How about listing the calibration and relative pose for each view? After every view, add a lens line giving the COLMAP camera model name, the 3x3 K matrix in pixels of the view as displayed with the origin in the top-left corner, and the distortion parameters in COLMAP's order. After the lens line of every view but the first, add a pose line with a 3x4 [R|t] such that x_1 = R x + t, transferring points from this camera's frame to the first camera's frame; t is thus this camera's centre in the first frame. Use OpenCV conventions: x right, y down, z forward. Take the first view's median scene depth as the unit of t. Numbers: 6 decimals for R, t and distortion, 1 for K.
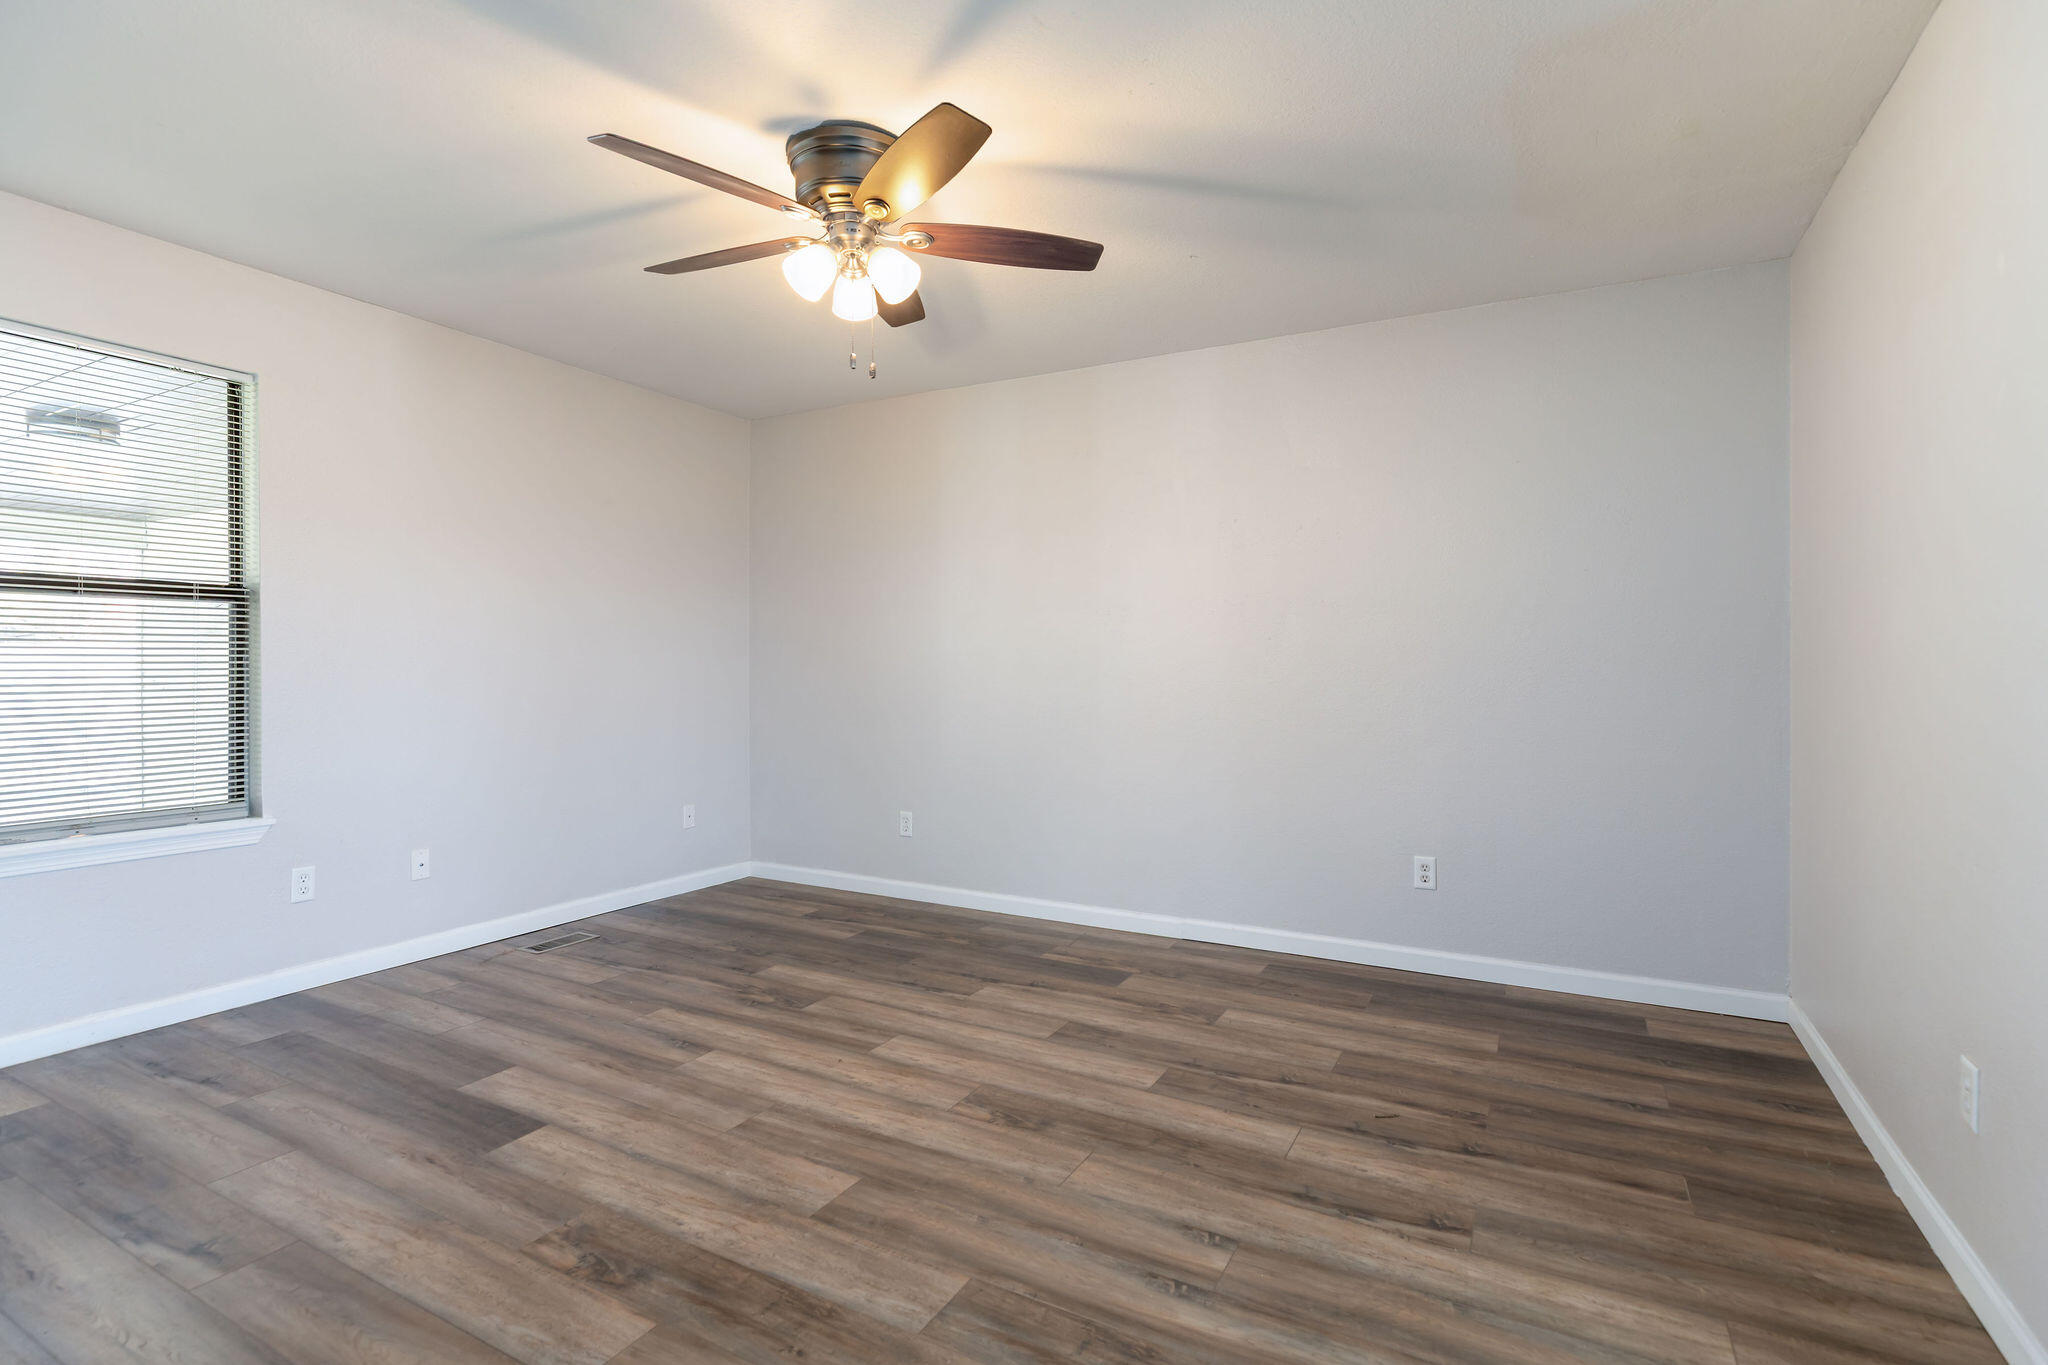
lens RADIAL K [[960.7, 0, 1031.4], [0, 960.7, 674.2], [0, 0, 1]] dist [-0.005835, -0.000007]
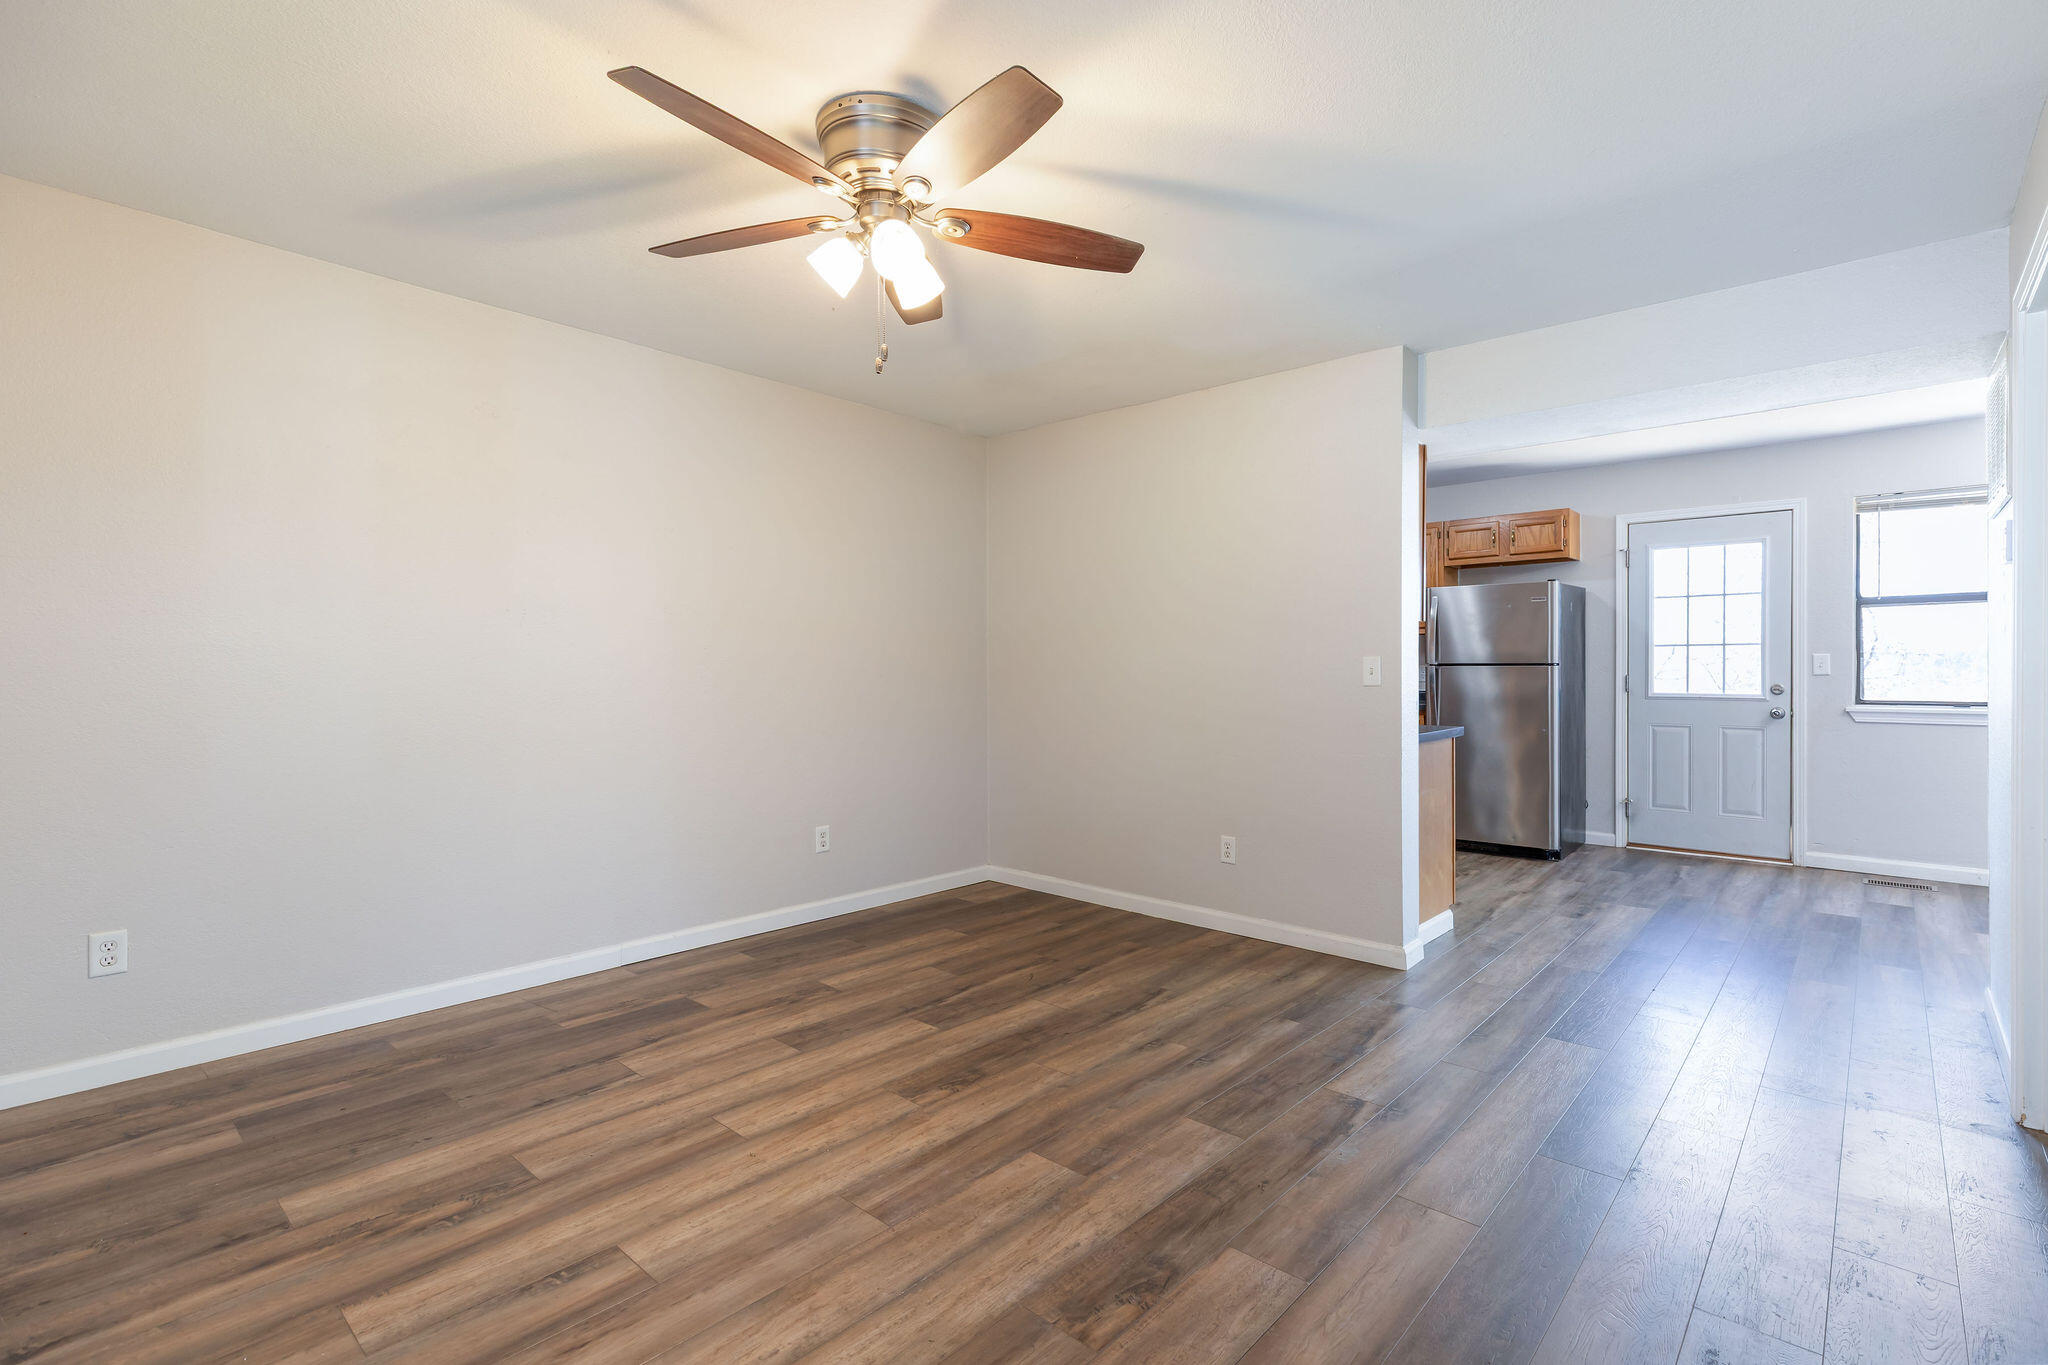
lens RADIAL K [[938.3, 0, 1026.7], [0, 938.3, 676.4], [0, 0, 1]] dist [0.004686, 0.000392]
pose [[0.245181, -0.005244, 0.969463, -0.924894], [0.007938, 0.999963, 0.003401, -0.010115], [-0.969445, 0.006862, 0.245214, 0.570090]]
